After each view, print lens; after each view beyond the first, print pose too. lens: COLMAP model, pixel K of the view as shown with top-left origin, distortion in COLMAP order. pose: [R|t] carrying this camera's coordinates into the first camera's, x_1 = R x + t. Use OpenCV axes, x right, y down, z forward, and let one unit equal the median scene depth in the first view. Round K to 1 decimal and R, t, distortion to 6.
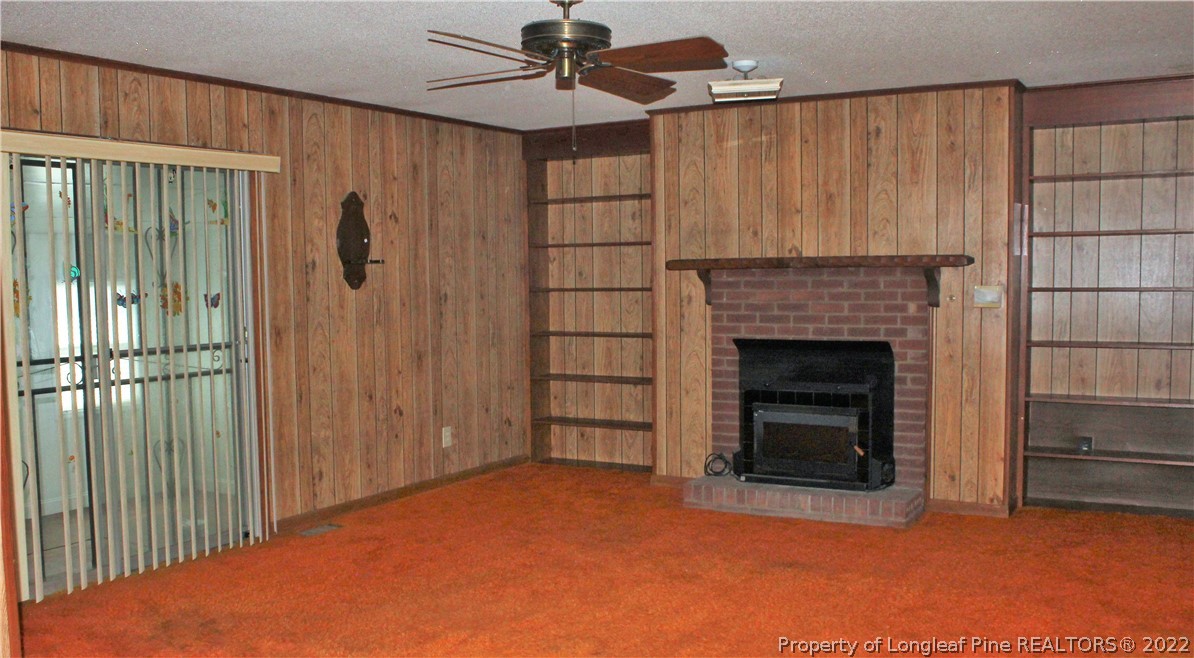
lens RADIAL K [[1118.9, 0, 597.4], [0, 1118.9, 353.2], [0, 0, 1]] dist [-0.000755, 0.004165]
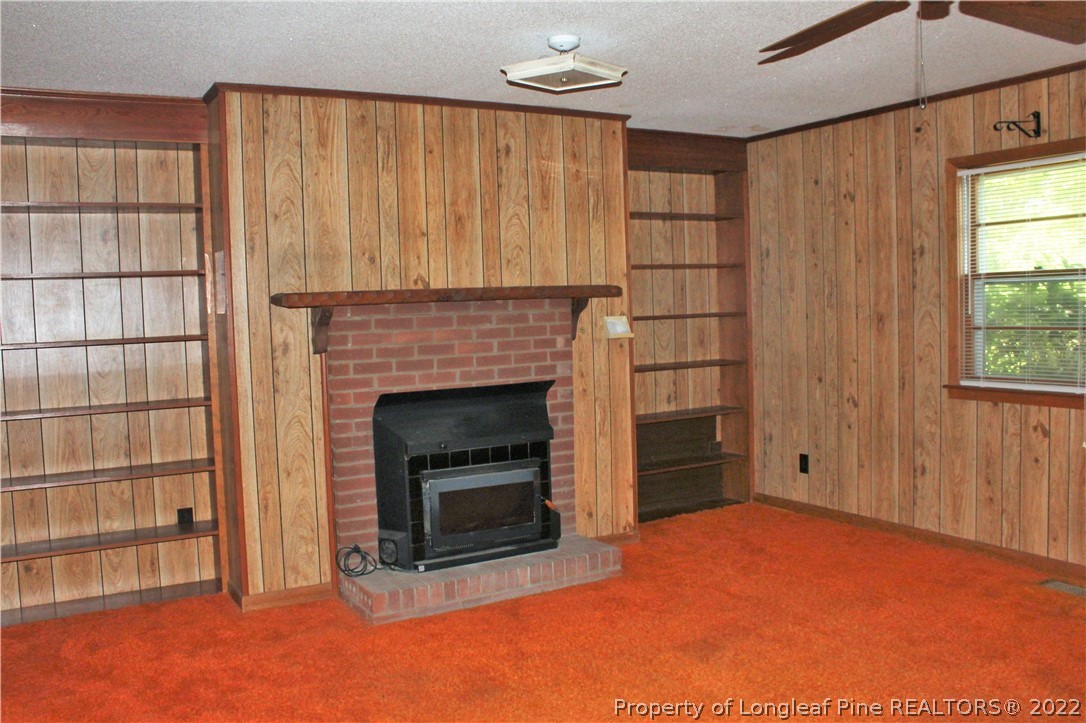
lens RADIAL K [[984.6, 0, 543.0], [0, 984.6, 361.5], [0, 0, 1]] dist [-0.098179, 0.001233]
pose [[0.513981, -0.061541, 0.855591, -0.411719], [0.086115, 0.996086, 0.019914, -0.040404], [-0.853468, 0.063444, 0.517269, 0.564417]]
